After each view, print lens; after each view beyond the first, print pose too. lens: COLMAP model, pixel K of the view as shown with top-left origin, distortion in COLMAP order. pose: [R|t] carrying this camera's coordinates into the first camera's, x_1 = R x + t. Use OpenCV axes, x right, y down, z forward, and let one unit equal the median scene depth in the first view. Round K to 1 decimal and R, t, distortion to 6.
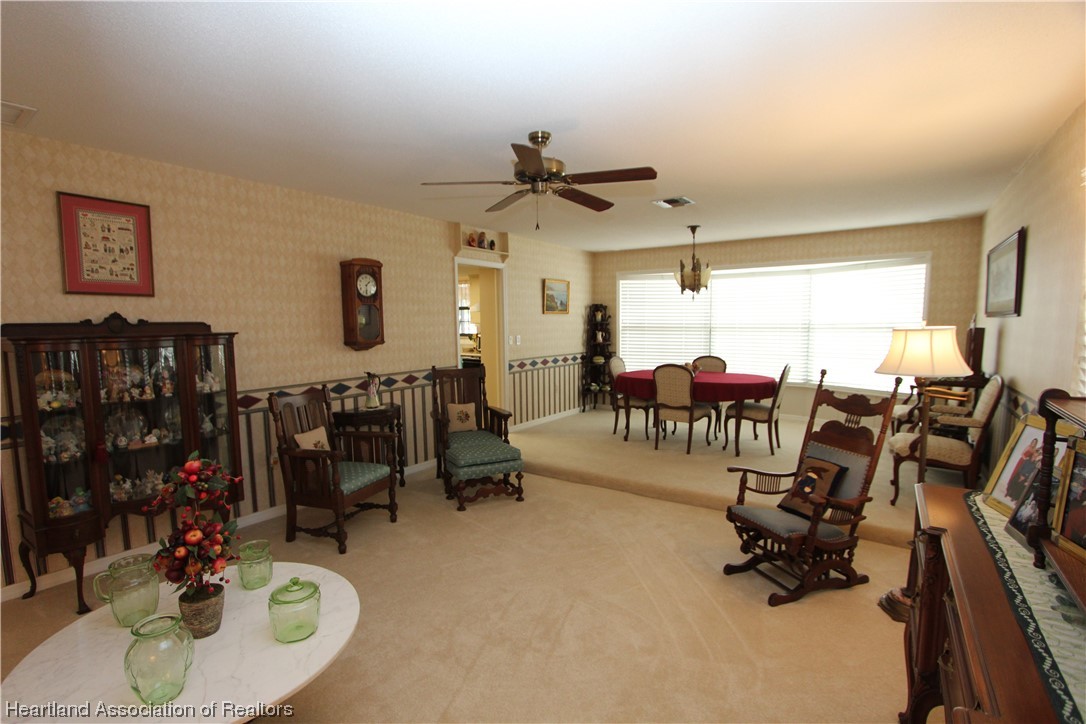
lens RADIAL K [[501.1, 0, 533.0], [0, 501.1, 369.9], [0, 0, 1]] dist [-0.018982, 0.003760]
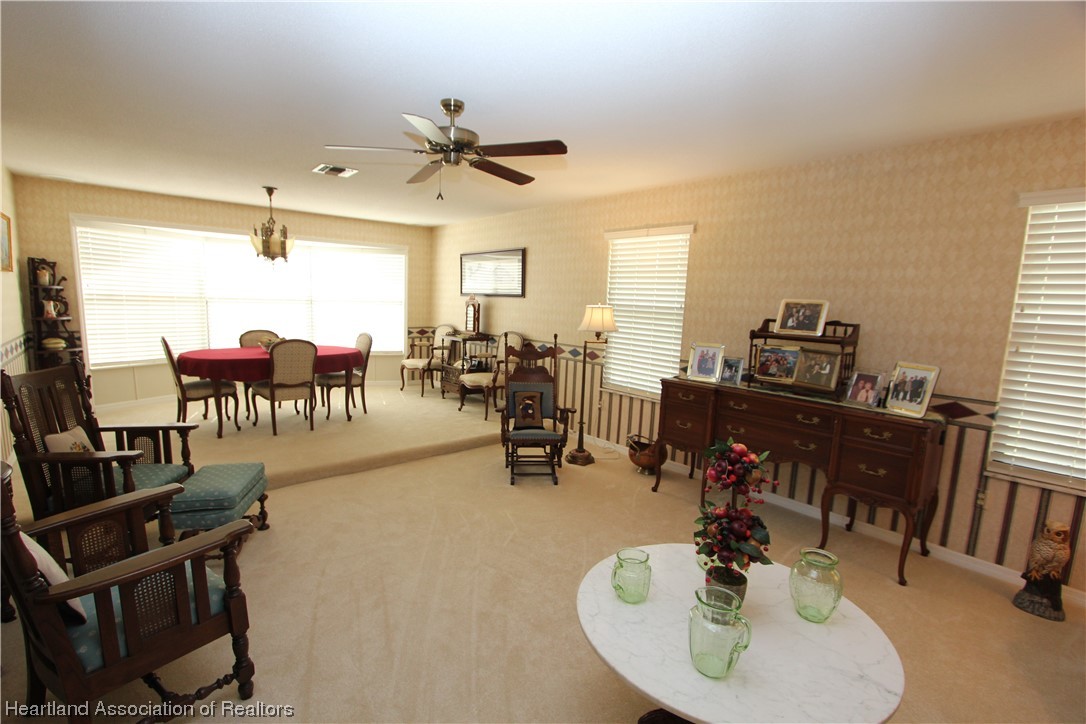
lens RADIAL K [[501.1, 0, 533.0], [0, 501.1, 369.9], [0, 0, 1]] dist [-0.018982, 0.003760]
pose [[0.256608, -0.115899, 0.959542, -0.630859], [0.059971, 0.992781, 0.103875, -0.030064], [-0.964653, 0.030889, 0.261705, 0.416917]]
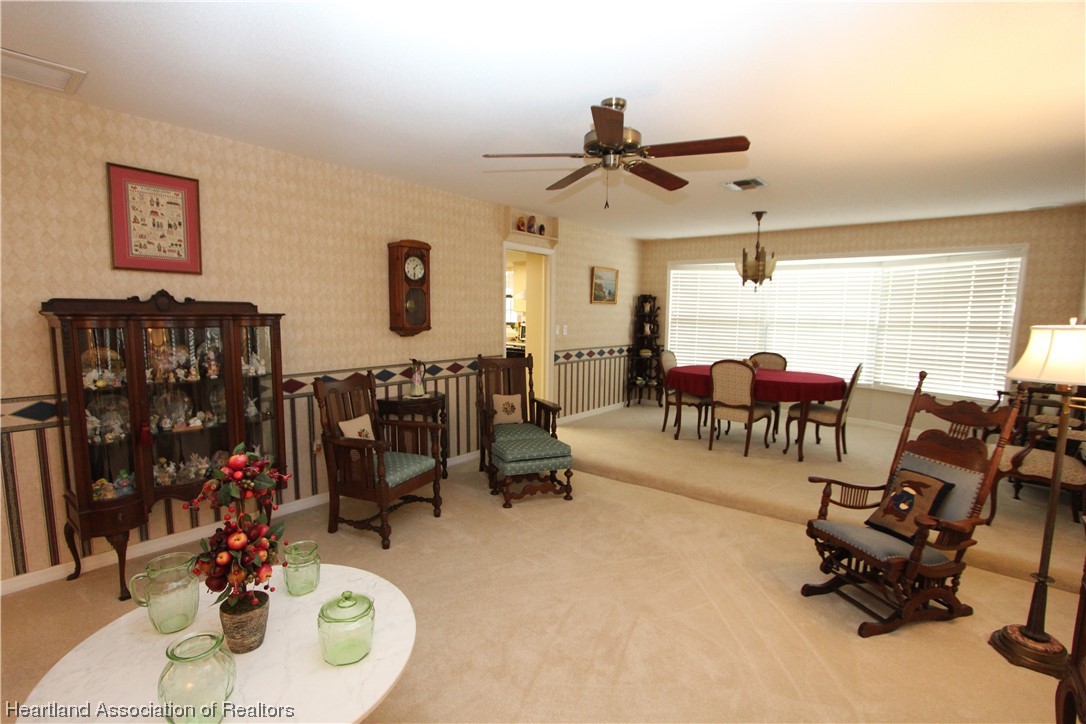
lens RADIAL K [[501.1, 0, 533.0], [0, 501.1, 369.9], [0, 0, 1]] dist [-0.018982, 0.003760]
pose [[0.997468, 0.030916, -0.064044, -0.040668], [-0.029737, 0.999372, 0.019291, 0.000047], [0.064600, -0.017338, 0.997761, 0.057069]]
